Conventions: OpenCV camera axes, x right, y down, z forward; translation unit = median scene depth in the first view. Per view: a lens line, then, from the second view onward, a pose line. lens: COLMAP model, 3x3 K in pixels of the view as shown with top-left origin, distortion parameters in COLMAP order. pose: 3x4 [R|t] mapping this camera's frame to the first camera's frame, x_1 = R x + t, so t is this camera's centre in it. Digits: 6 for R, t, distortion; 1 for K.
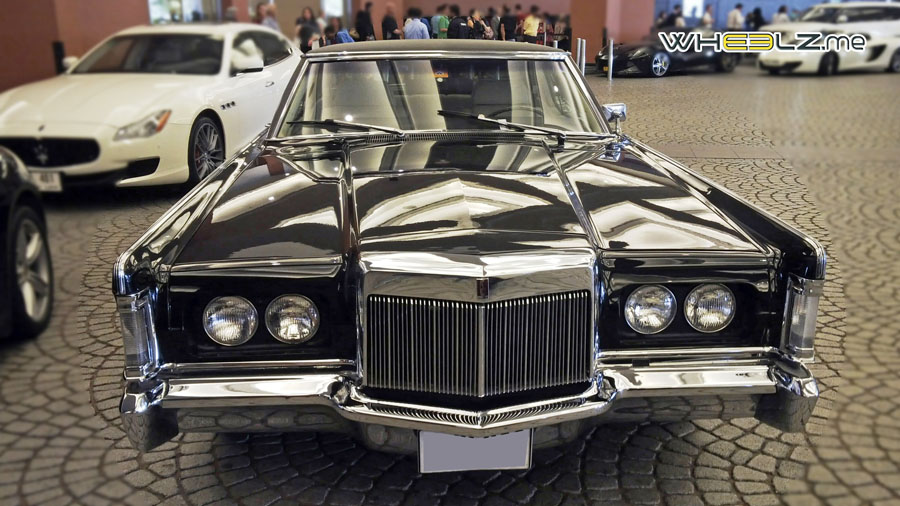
lens RADIAL K [[867.0, 0, 450.0], [0, 867.0, 253.0], [0, 0, 1]] dist [-0.039503, -0.018272]
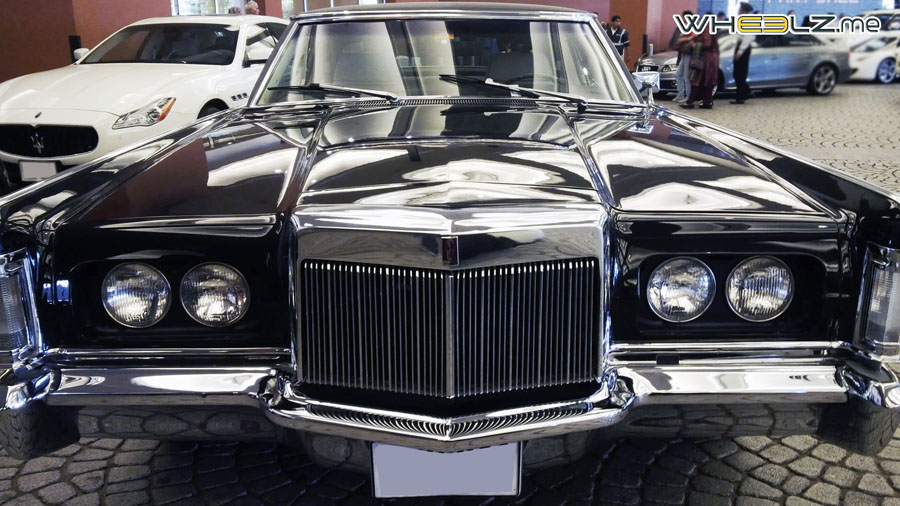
lens RADIAL K [[867.0, 0, 450.0], [0, 867.0, 253.0], [0, 0, 1]] dist [-0.039503, -0.018272]
pose [[0.998891, 0.012387, -0.045417, 0.062156], [-0.013220, 0.999749, -0.018089, 0.049078], [0.045181, 0.018669, 0.998804, 0.226577]]
